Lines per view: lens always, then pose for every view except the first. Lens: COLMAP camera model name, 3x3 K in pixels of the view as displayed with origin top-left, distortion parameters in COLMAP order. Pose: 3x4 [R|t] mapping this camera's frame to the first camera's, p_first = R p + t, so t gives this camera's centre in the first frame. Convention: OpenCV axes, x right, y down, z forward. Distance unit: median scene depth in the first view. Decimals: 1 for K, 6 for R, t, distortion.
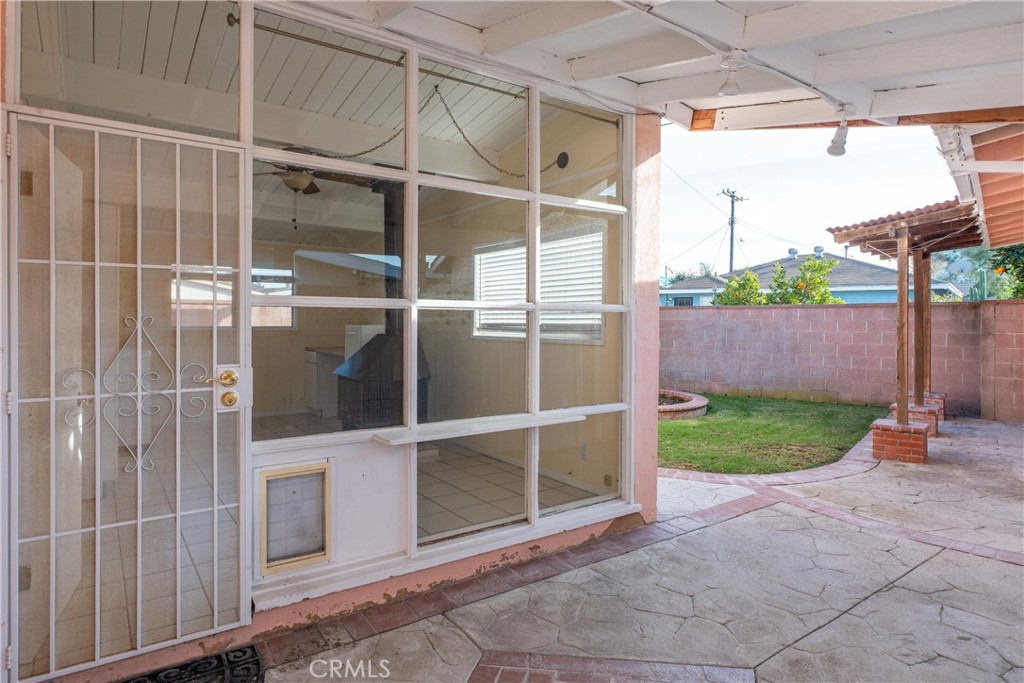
lens RADIAL K [[566.0, 0, 514.5], [0, 566.0, 335.7], [0, 0, 1]] dist [0.001707, 0.000172]
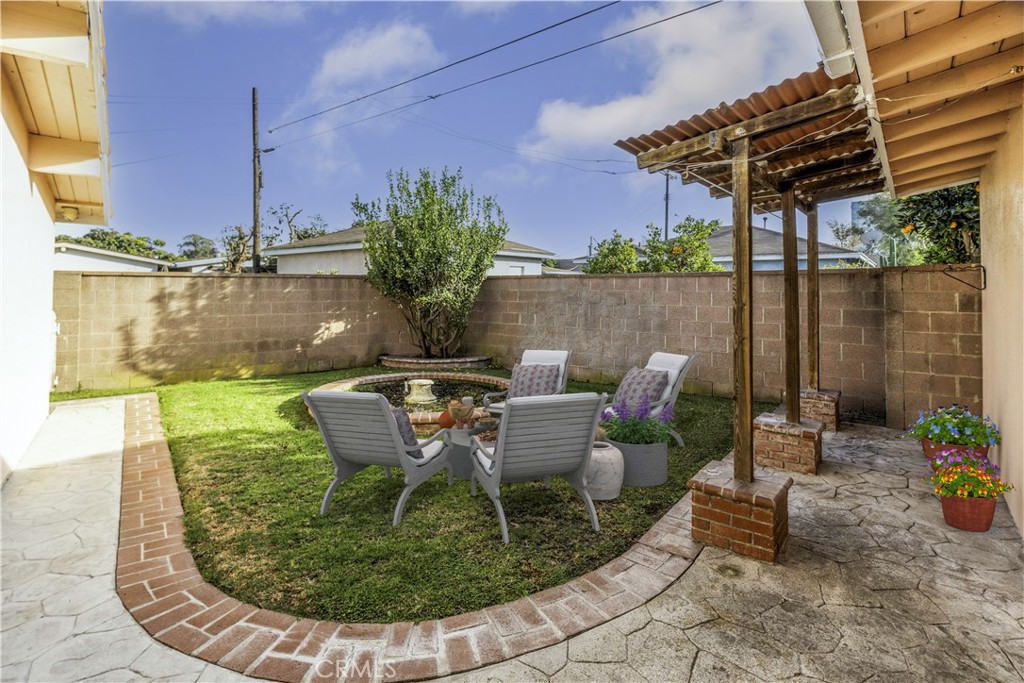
lens RADIAL K [[502.6, 0, 492.5], [0, 502.6, 291.6], [0, 0, 1]] dist [-0.001205, 0.001311]
pose [[0.999908, -0.000684, 0.013515, 0.289051], [0.000951, 0.999804, -0.019777, -0.016424], [-0.013499, 0.019788, 0.999713, 0.335067]]
